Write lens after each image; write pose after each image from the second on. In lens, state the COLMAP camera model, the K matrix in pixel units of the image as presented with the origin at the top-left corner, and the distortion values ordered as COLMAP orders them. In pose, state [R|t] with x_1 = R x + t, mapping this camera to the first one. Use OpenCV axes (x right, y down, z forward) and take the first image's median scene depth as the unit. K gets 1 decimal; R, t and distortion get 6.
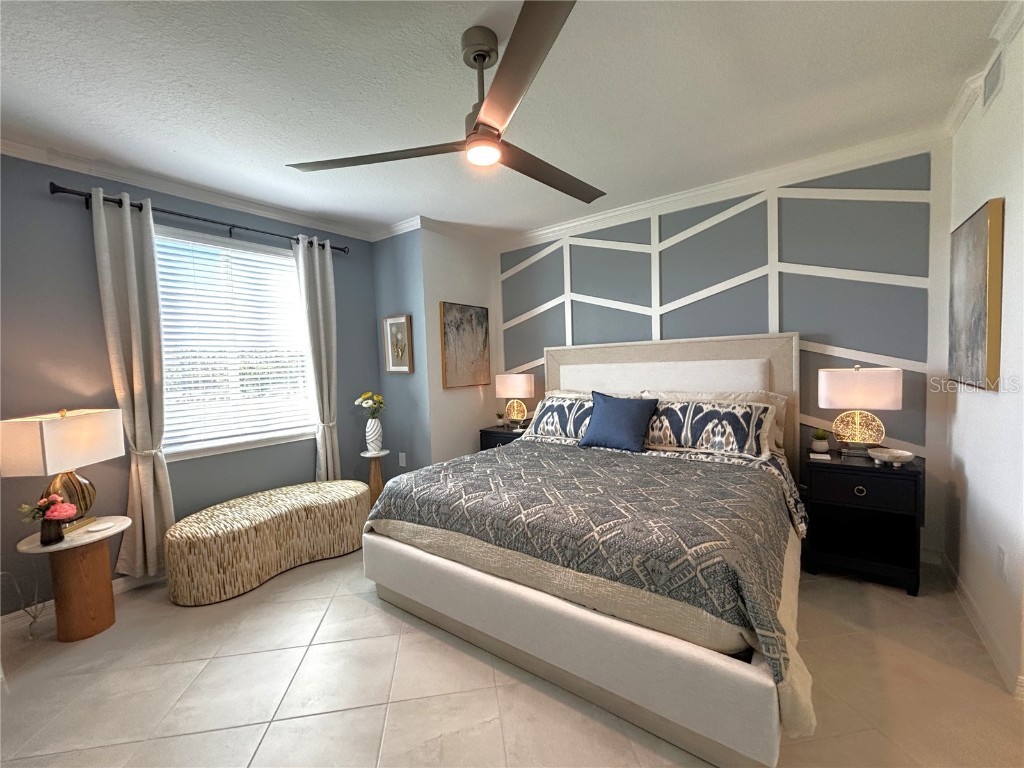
lens RADIAL K [[414.8, 0, 512.0], [0, 414.8, 384.0], [0, 0, 1]] dist [0.006681, -0.004821]
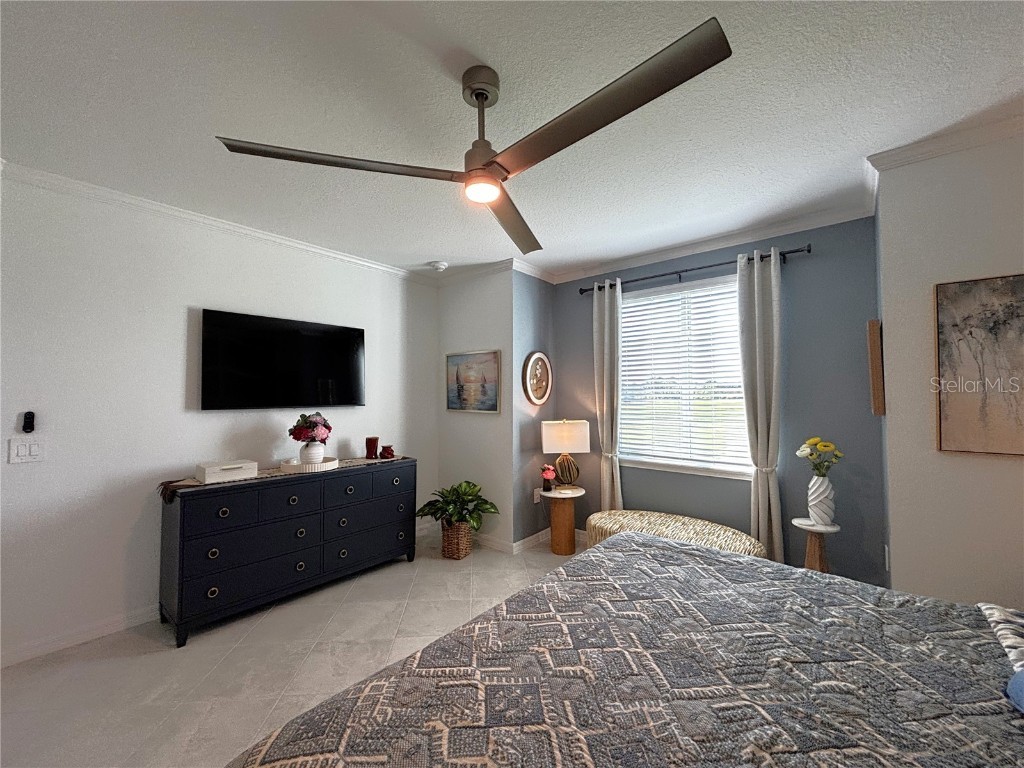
lens RADIAL K [[414.8, 0, 512.0], [0, 414.8, 384.0], [0, 0, 1]] dist [0.006681, -0.004821]
pose [[-0.053340, 0.008321, -0.998542, 0.484501], [-0.041733, 0.999073, 0.010555, -0.069438], [0.997704, 0.042235, -0.052943, 0.619242]]
